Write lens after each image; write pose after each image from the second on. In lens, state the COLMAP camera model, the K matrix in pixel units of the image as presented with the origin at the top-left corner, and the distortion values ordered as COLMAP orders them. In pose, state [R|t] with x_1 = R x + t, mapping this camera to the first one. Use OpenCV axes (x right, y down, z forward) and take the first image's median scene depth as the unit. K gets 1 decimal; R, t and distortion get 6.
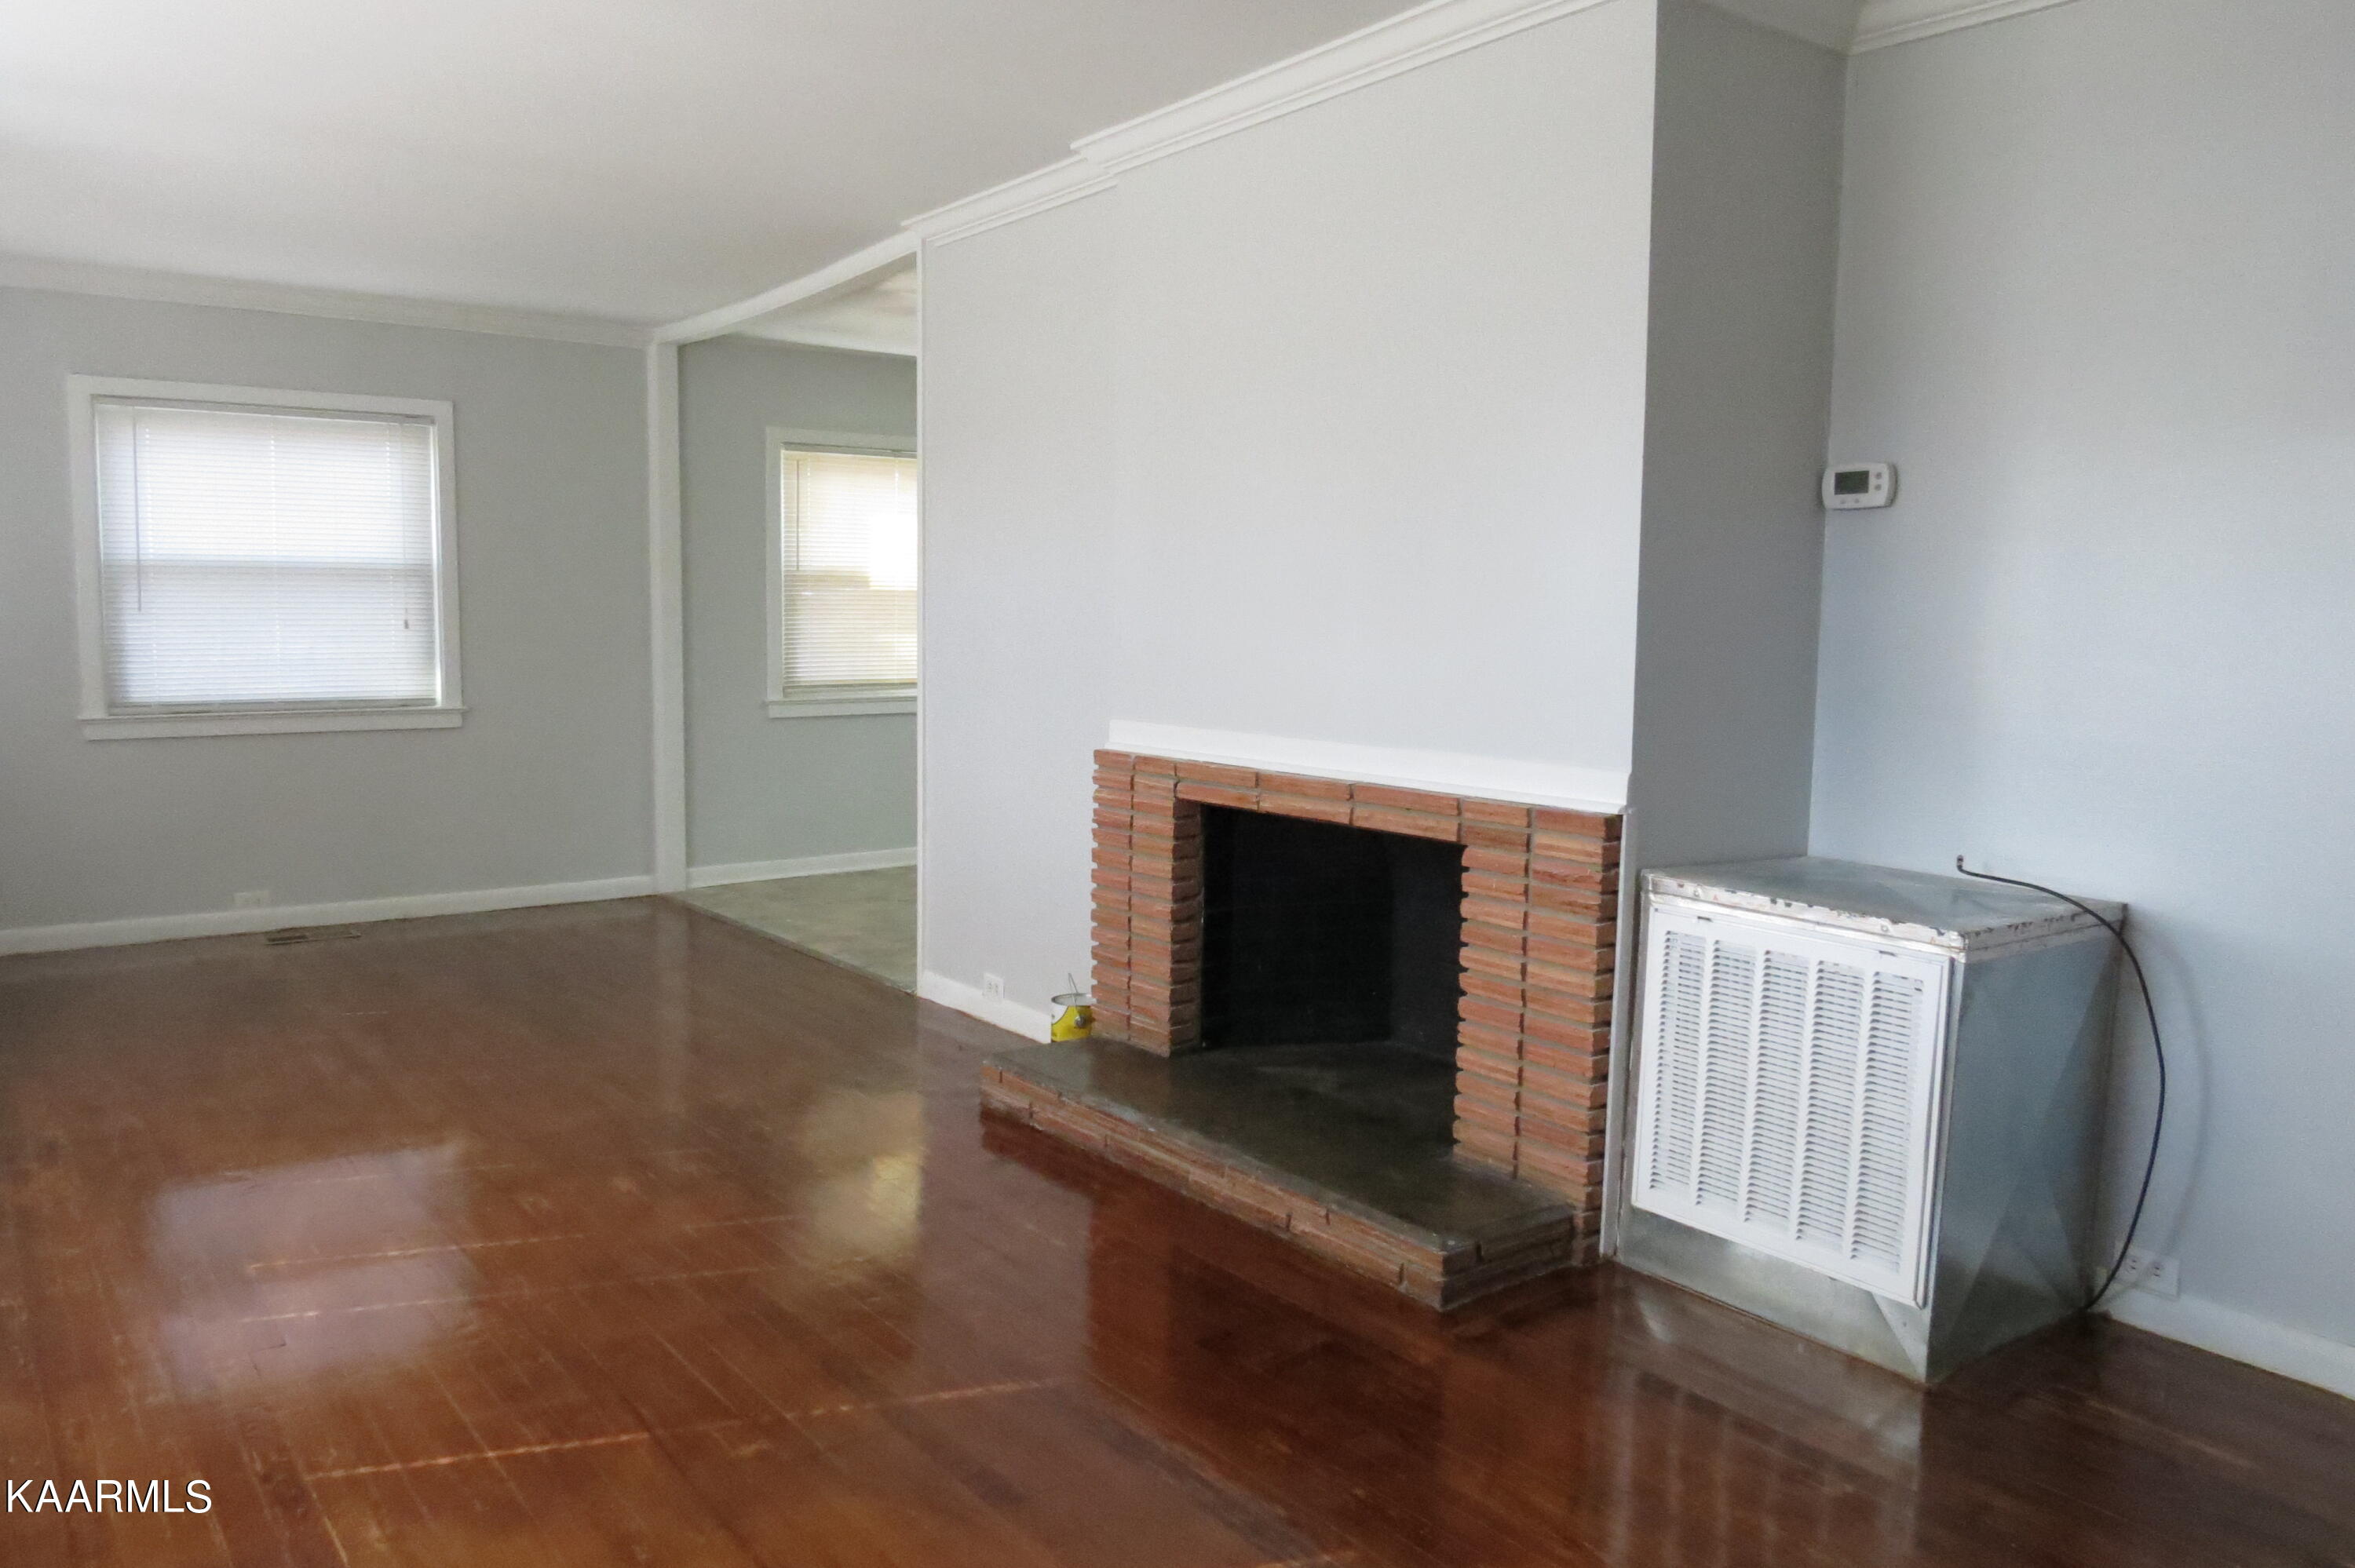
lens RADIAL K [[1674.1, 0, 1167.5], [0, 1674.1, 786.0], [0, 0, 1]] dist [-0.033464, 0.007980]
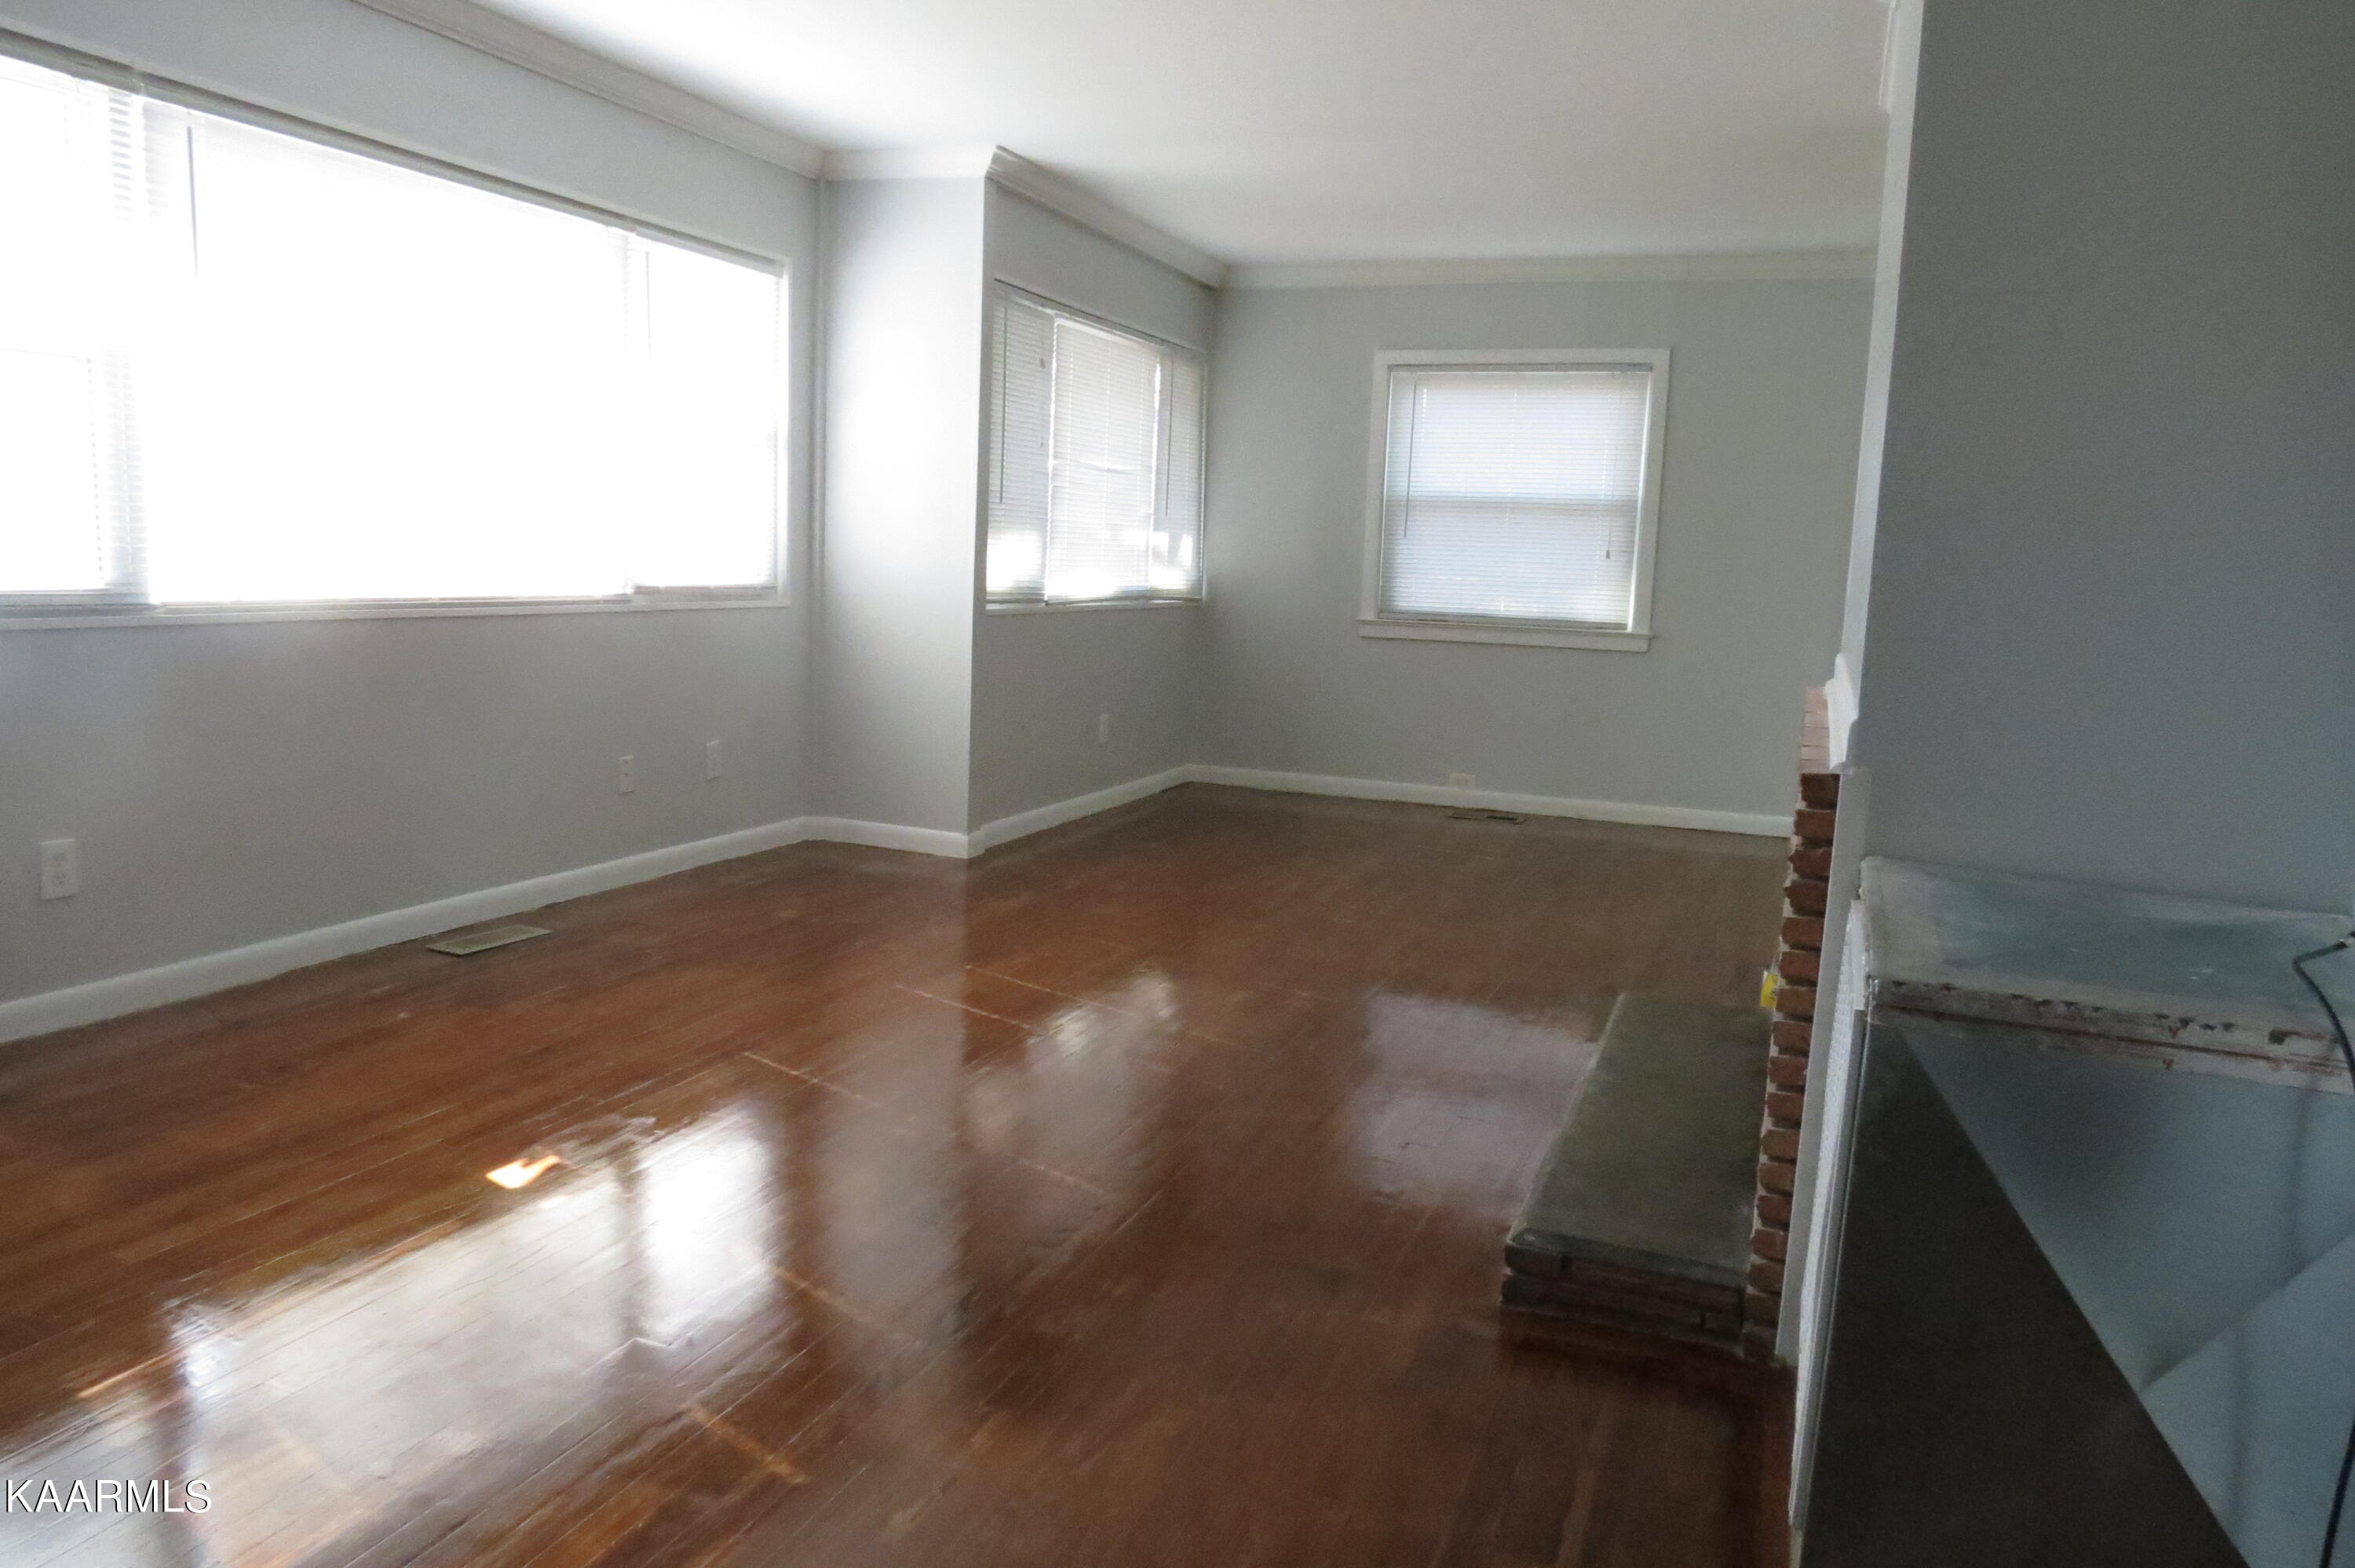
lens RADIAL K [[1674.1, 0, 1167.5], [0, 1674.1, 786.0], [0, 0, 1]] dist [-0.033464, 0.007980]
pose [[0.520608, 0.132078, -0.843518, 0.347161], [-0.118308, 0.989591, 0.081932, -0.001311], [0.845560, 0.057140, 0.530814, 0.171771]]
